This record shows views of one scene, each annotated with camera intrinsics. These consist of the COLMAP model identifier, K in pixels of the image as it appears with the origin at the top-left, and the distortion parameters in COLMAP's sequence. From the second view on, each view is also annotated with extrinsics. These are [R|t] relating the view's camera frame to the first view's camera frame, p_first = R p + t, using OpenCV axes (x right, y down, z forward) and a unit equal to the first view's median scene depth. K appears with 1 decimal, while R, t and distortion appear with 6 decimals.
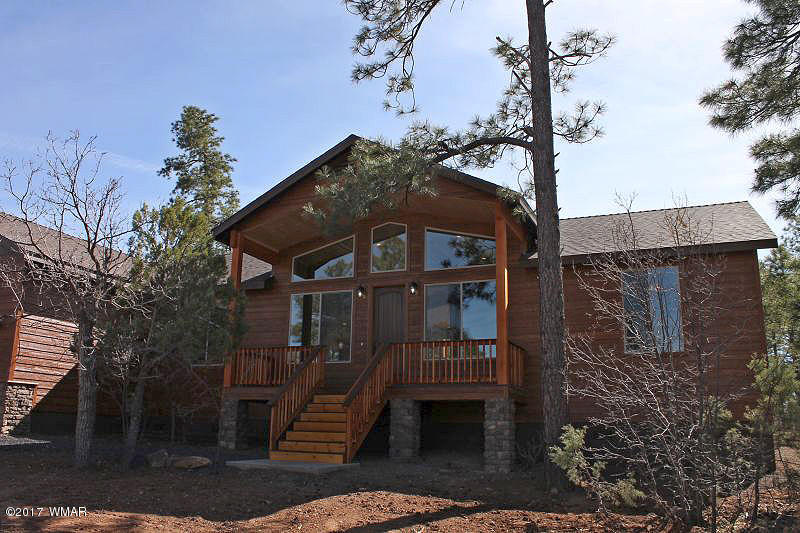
lens RADIAL K [[668.3, 0, 398.9], [0, 668.3, 266.1], [0, 0, 1]] dist [-0.154090, 0.114094]
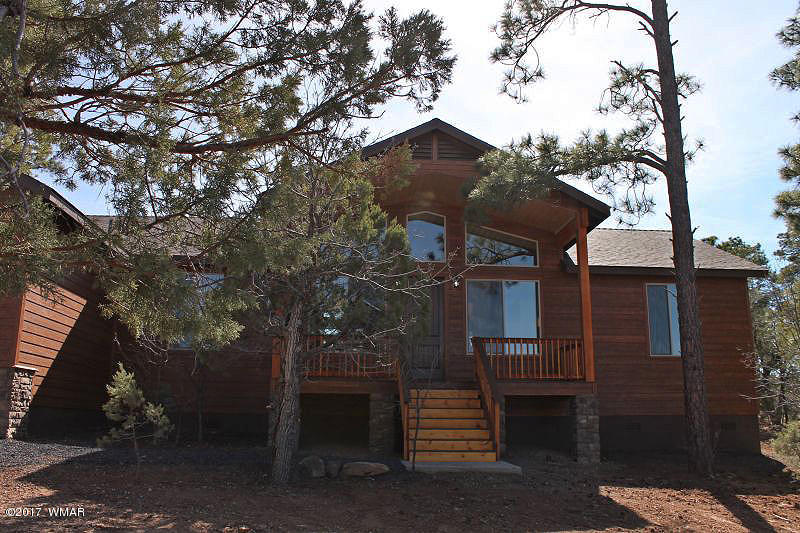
lens RADIAL K [[668.3, 0, 398.9], [0, 668.3, 266.6], [0, 0, 1]] dist [-0.154090, 0.114094]
pose [[0.894209, 0.094509, 0.437559, -0.586599], [-0.104184, 0.994556, -0.001902, 0.025752], [-0.435357, -0.043886, 0.899188, 0.174042]]
